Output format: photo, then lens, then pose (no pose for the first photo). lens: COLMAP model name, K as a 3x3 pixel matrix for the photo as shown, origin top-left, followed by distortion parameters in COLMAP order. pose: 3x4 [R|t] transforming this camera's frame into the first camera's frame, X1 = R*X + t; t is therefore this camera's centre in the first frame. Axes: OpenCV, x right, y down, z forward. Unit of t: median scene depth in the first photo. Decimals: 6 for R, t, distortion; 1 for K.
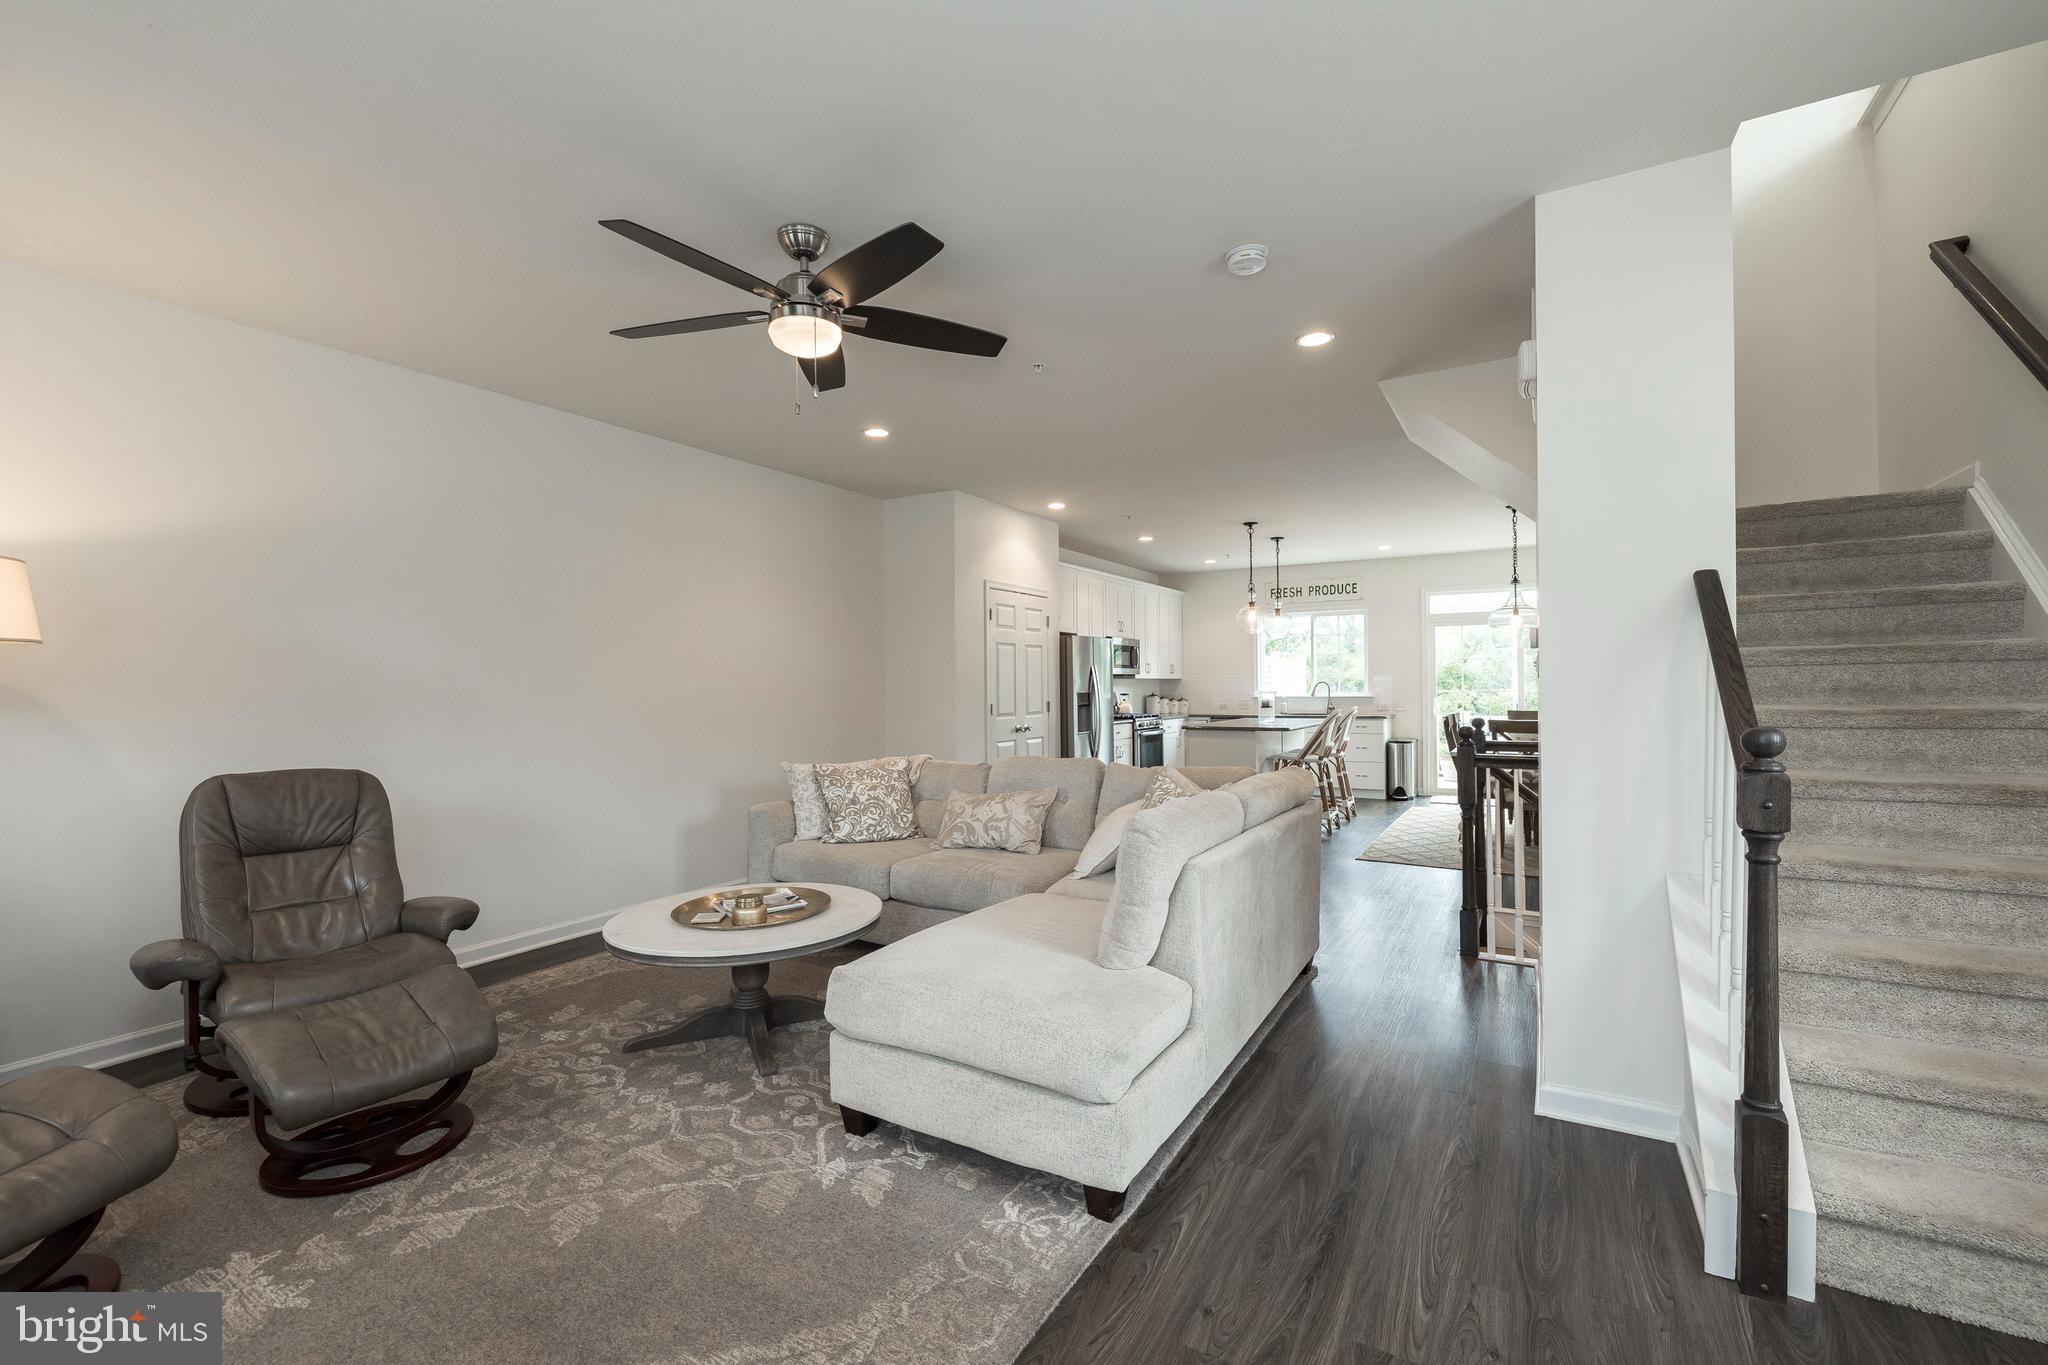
lens RADIAL K [[859.8, 0, 1029.6], [0, 859.8, 694.0], [0, 0, 1]] dist [0.000945, -0.000425]
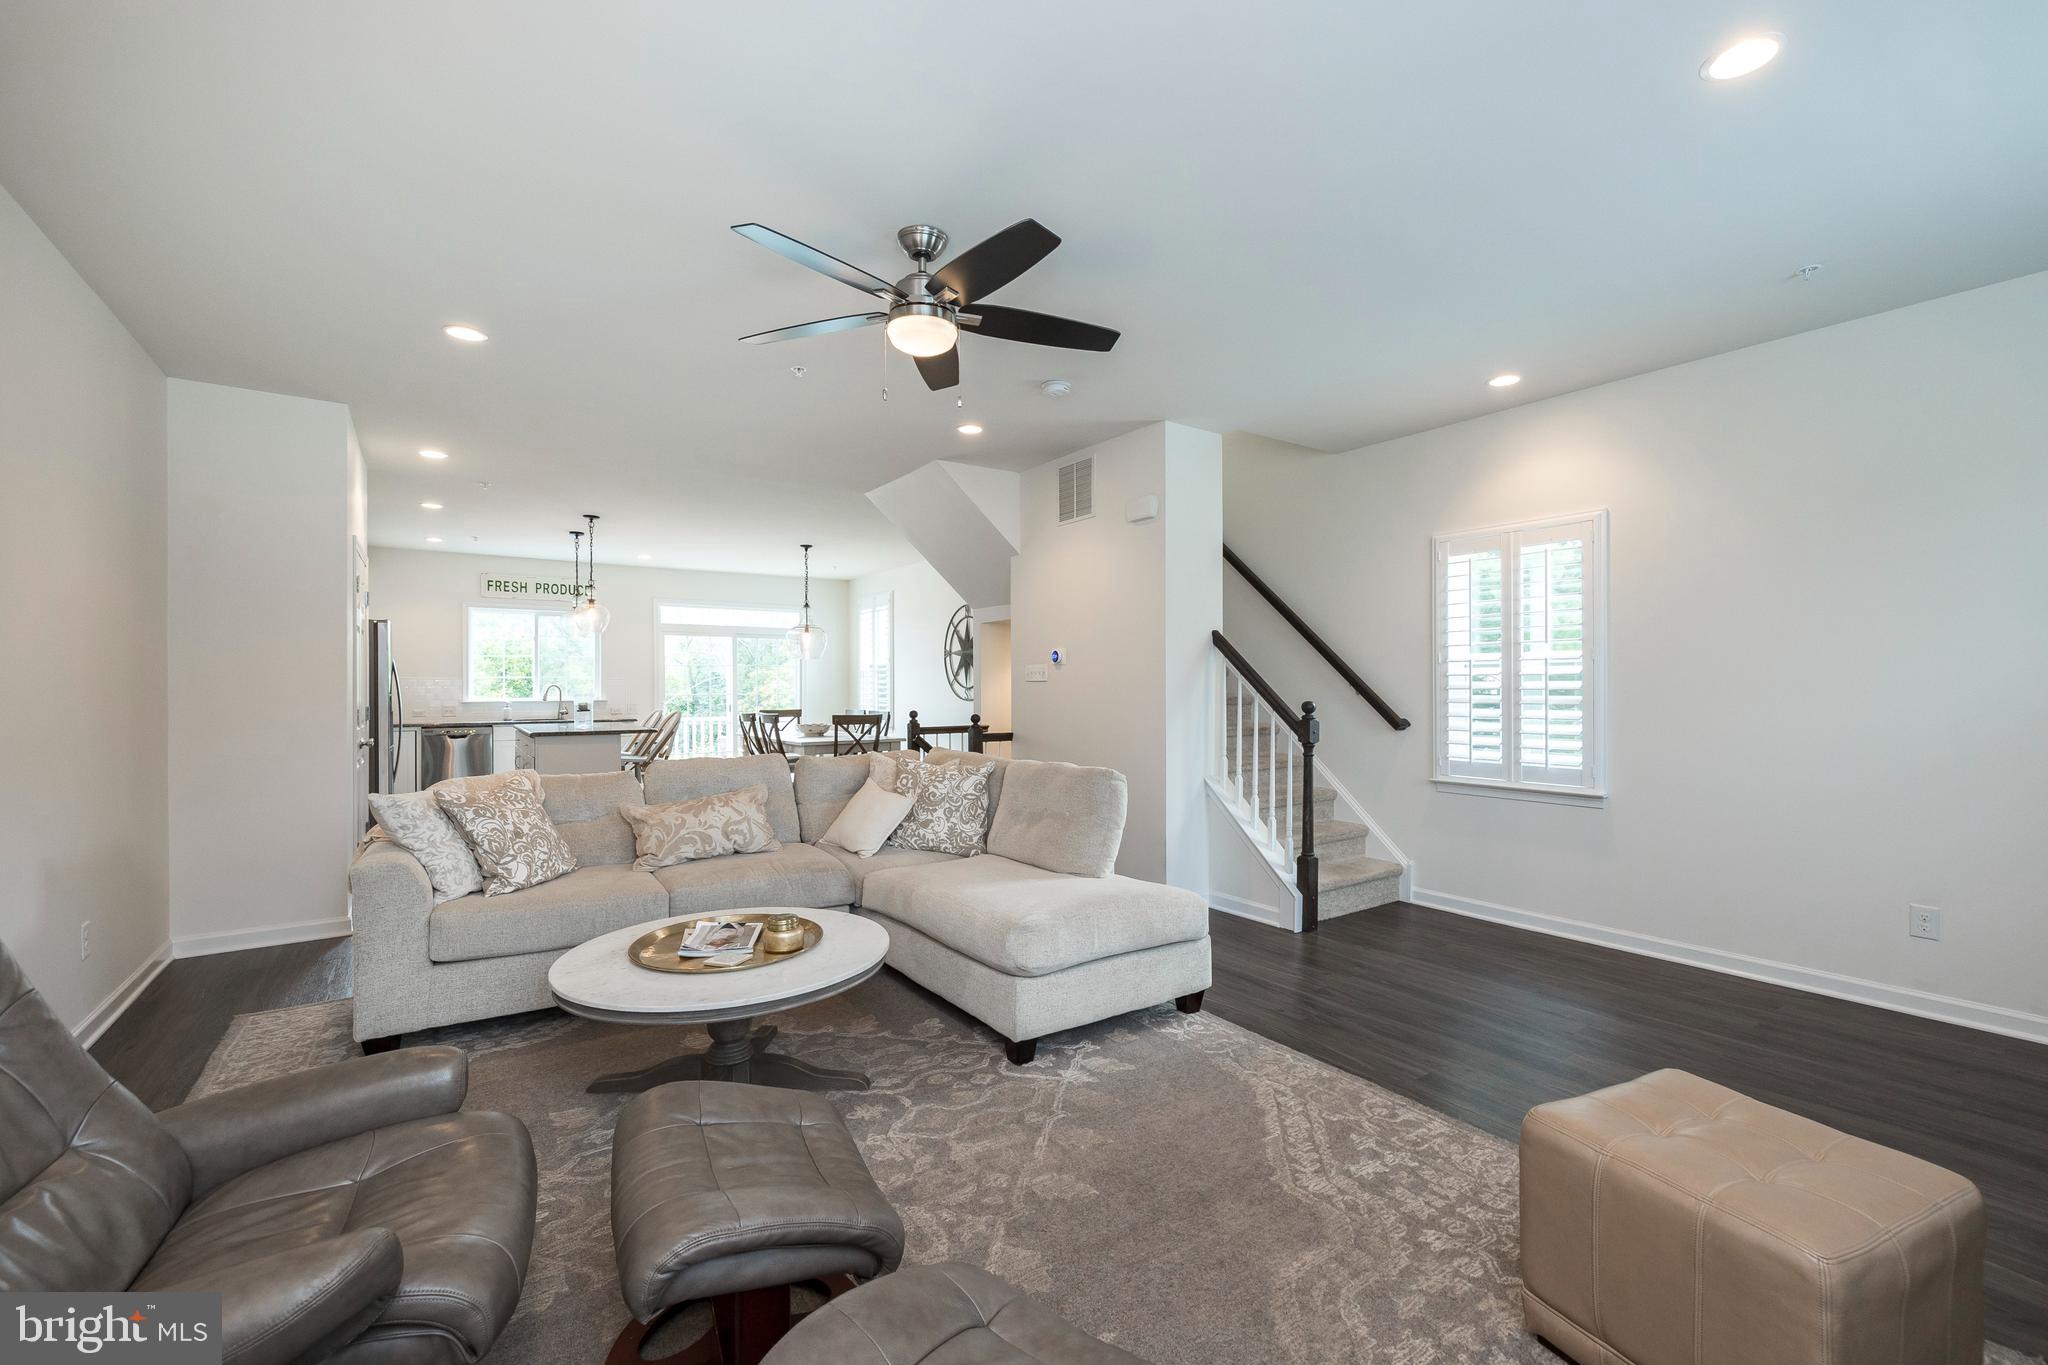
lens RADIAL K [[859.8, 0, 1040.6], [0, 859.8, 684.9], [0, 0, 1]] dist [0.000945, -0.000425]
pose [[0.412016, 0.011122, 0.911109, -0.401995], [0.008008, 0.999843, -0.015826, 0.006170], [-0.911142, 0.013816, 0.411862, 0.158001]]
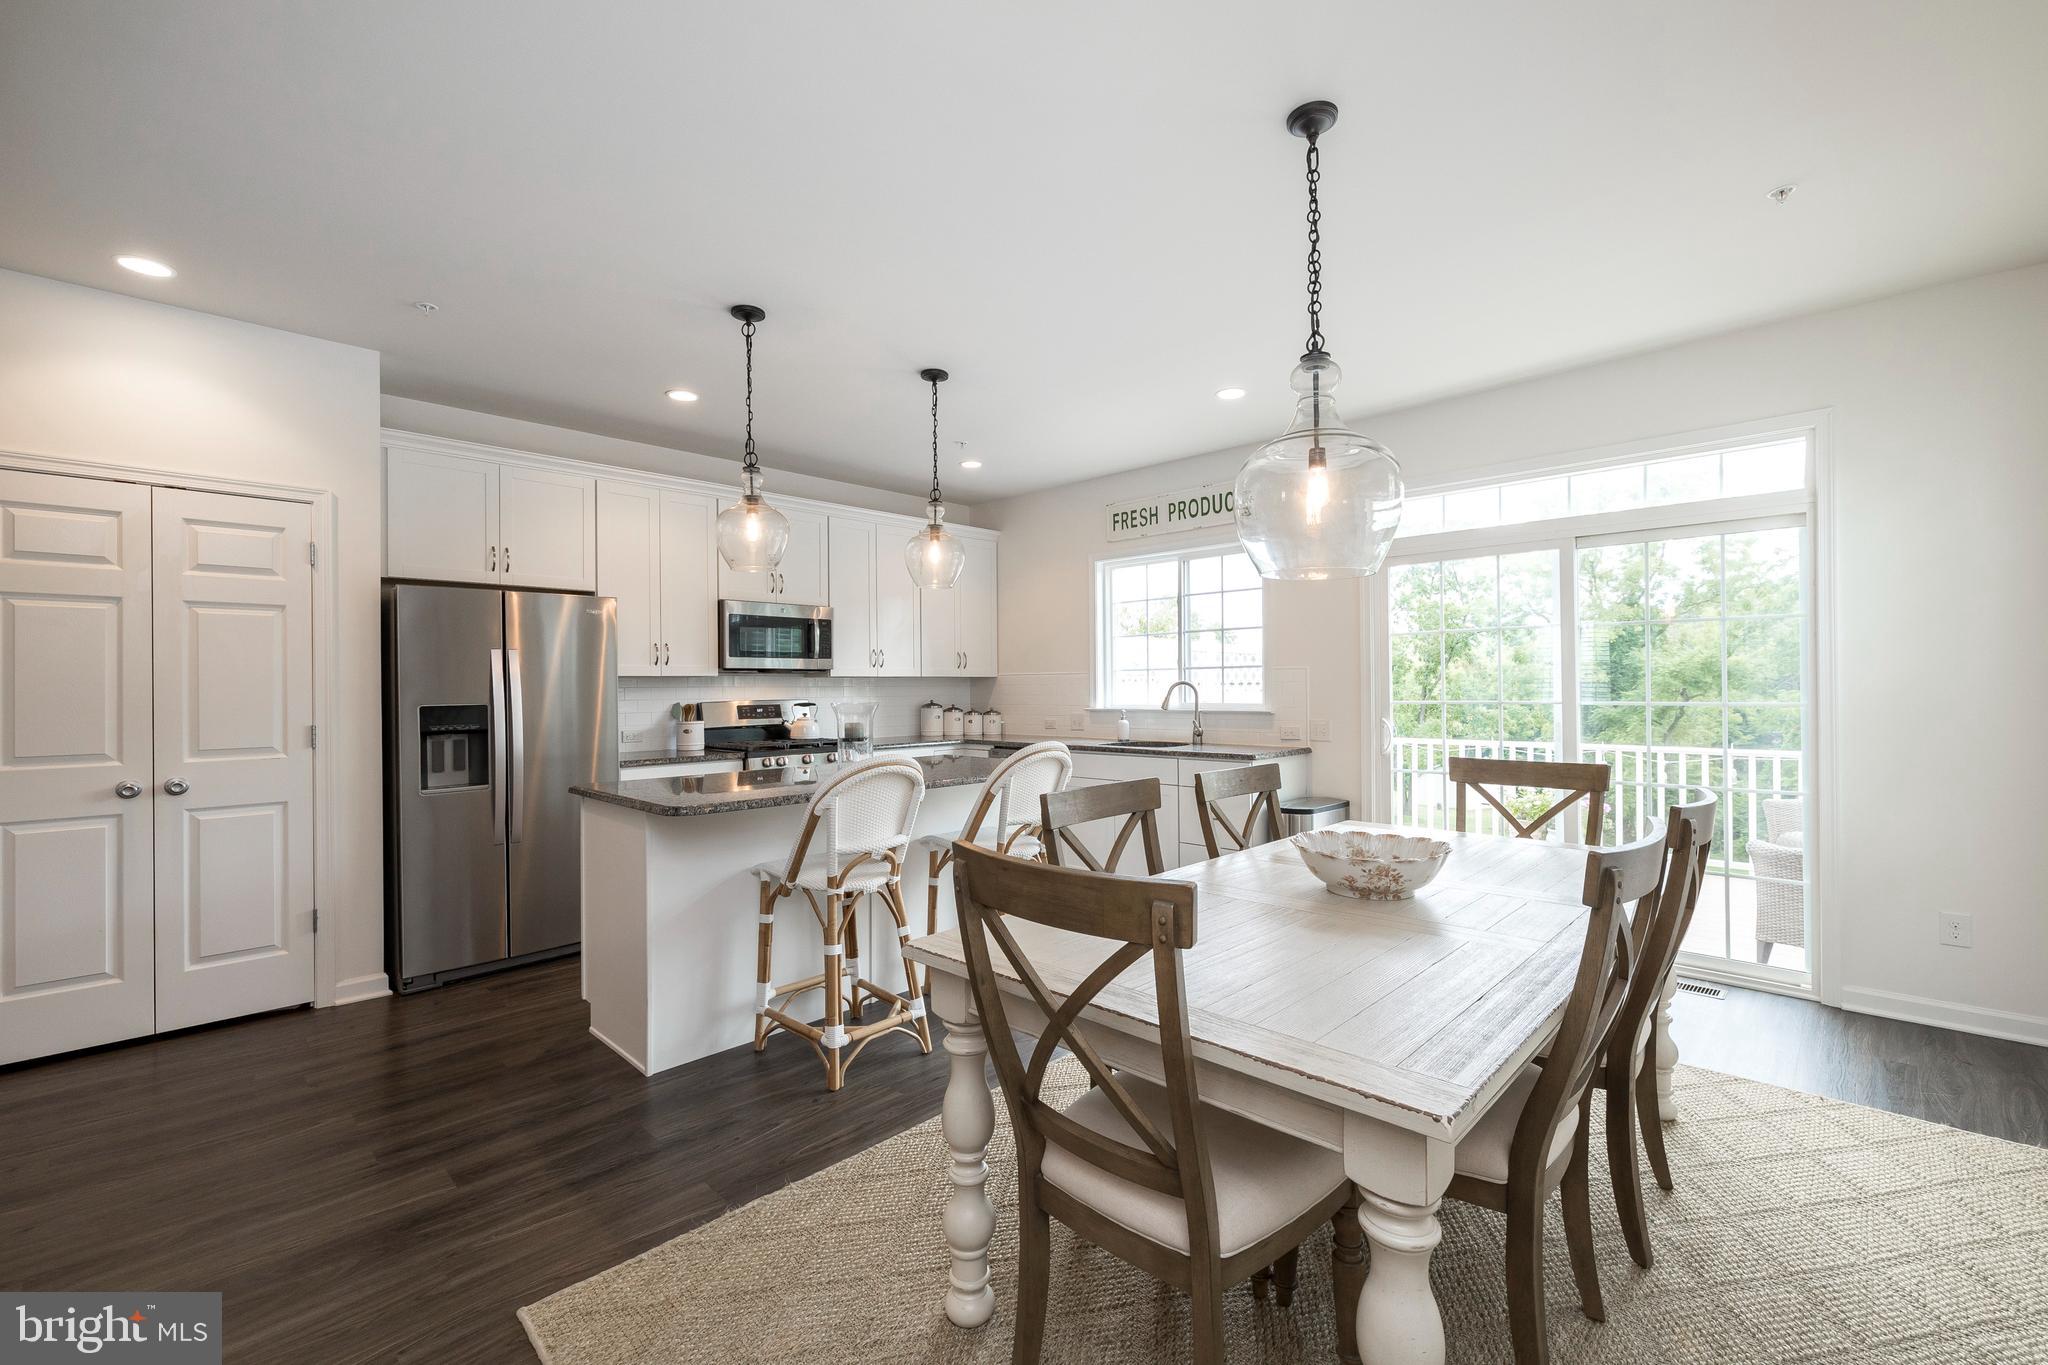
lens RADIAL K [[859.8, 0, 1030.3], [0, 859.8, 679.4], [0, 0, 1]] dist [0.000945, -0.000425]
pose [[0.972046, 0.001764, -0.234782, 0.493168], [-0.005411, 0.999874, -0.014891, -0.010302], [0.234726, 0.015745, 0.971934, 0.621507]]
